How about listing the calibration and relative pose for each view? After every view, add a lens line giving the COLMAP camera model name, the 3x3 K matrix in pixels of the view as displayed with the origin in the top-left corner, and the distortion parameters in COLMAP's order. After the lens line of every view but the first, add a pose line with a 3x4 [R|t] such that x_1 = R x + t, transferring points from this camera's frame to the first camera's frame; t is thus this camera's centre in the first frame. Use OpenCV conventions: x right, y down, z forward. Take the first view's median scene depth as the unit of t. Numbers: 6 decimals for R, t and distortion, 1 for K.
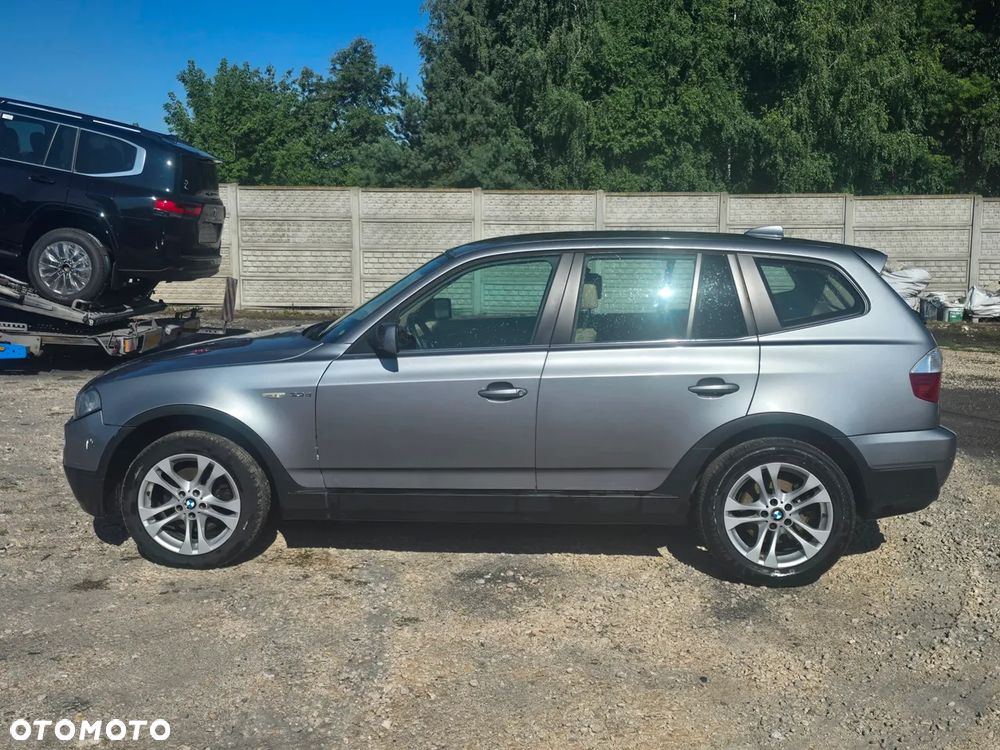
lens RADIAL K [[1101.4, 0, 496.8], [0, 1101.4, 382.1], [0, 0, 1]] dist [0.047078, 0.000000]
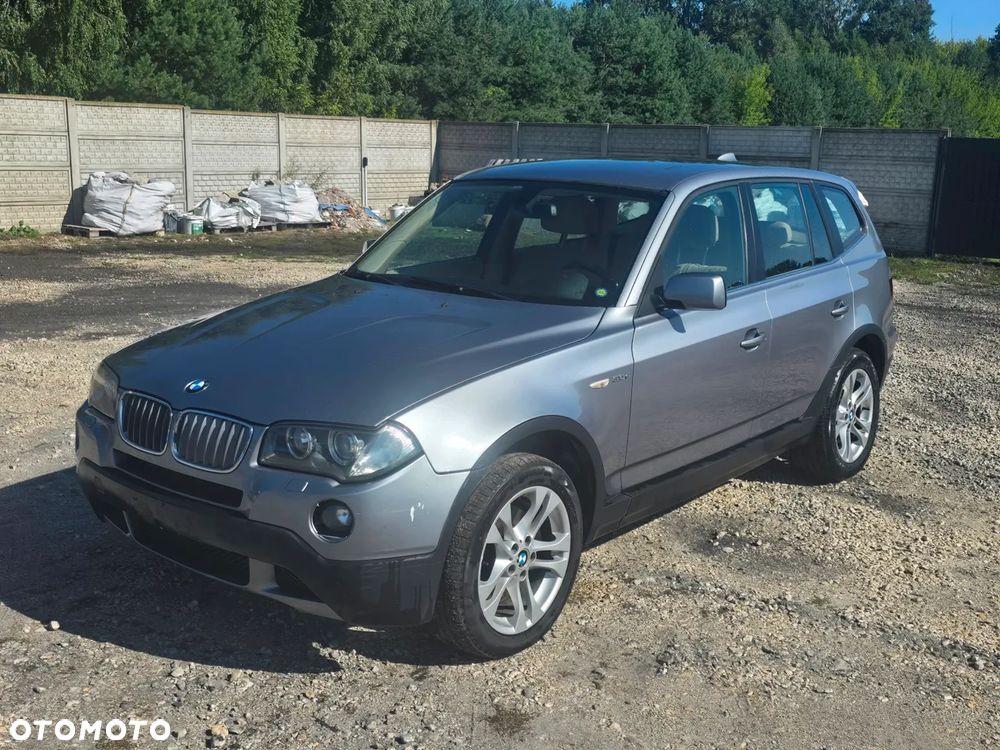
lens RADIAL K [[1101.4, 0, 518.2], [0, 1101.4, 367.9], [0, 0, 1]] dist [0.047078, 0.000000]
pose [[0.575911, -0.149675, 0.803694, -0.246174], [0.091155, 0.988723, 0.118814, -0.027269], [-0.812415, 0.004834, 0.583060, 0.180977]]
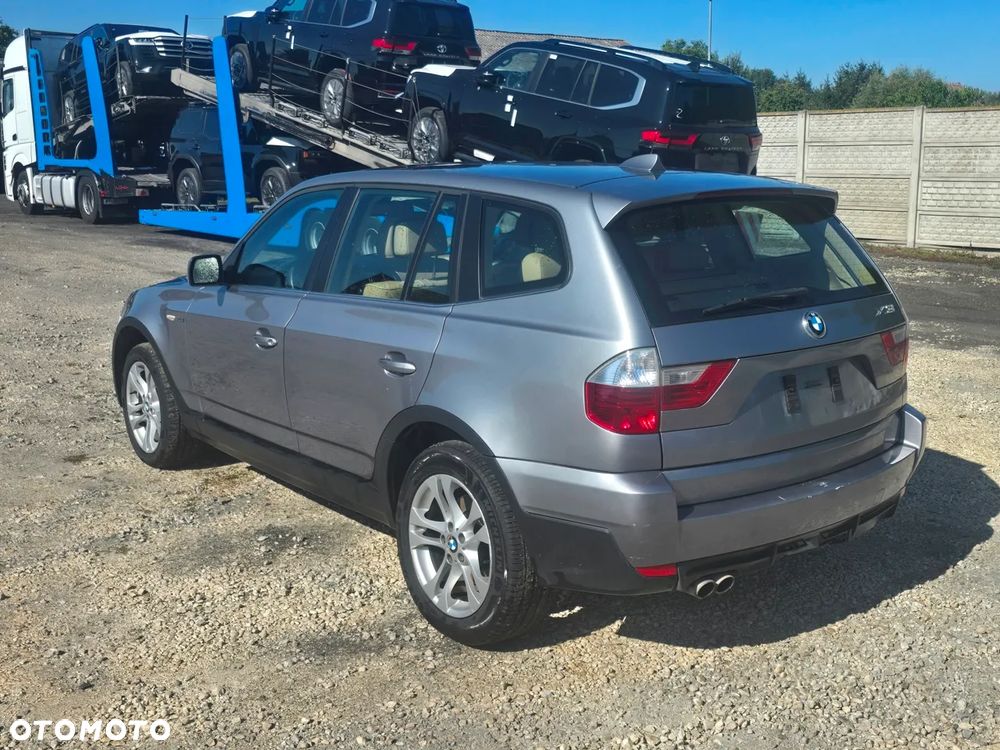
lens RADIAL K [[1101.4, 0, 509.1], [0, 1101.4, 373.8], [0, 0, 1]] dist [0.047078, 0.000000]
pose [[0.674978, 0.135013, -0.725380, 0.234901], [-0.095592, 0.990832, 0.095470, -0.019926], [0.731619, 0.004900, 0.681696, 0.152699]]
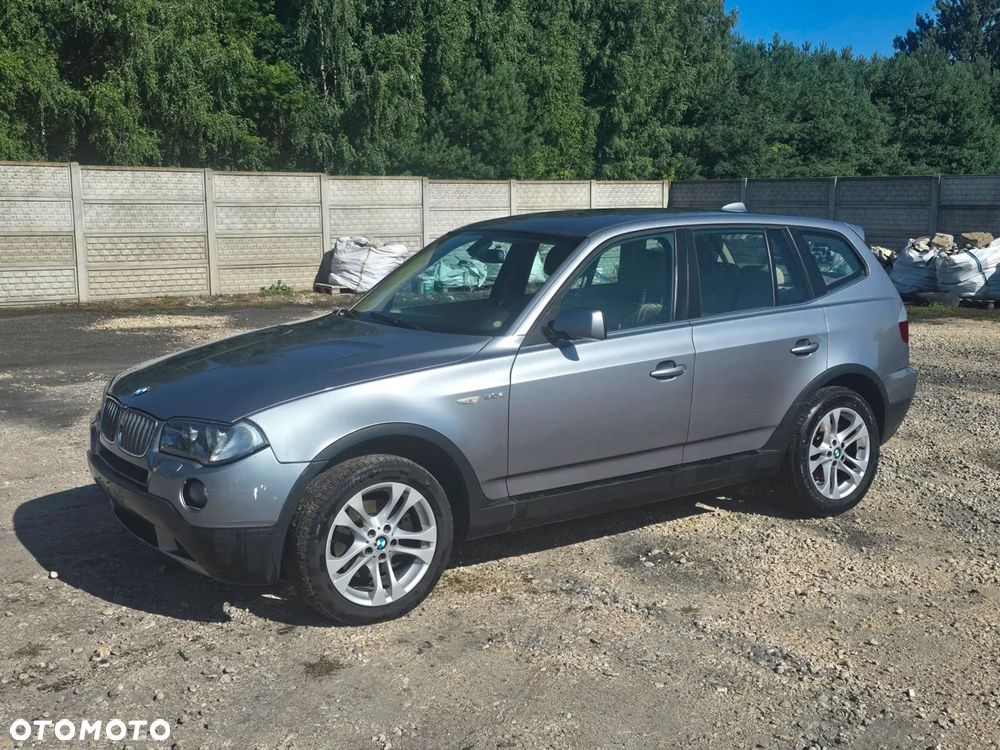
lens RADIAL K [[1101.4, 0, 506.2], [0, 1101.4, 371.4], [0, 0, 1]] dist [0.047078, 0.000000]
pose [[0.783143, -0.097807, 0.614101, -0.210481], [0.091536, 0.994927, 0.041728, -0.013128], [-0.615067, 0.023534, 0.788123, 0.087689]]
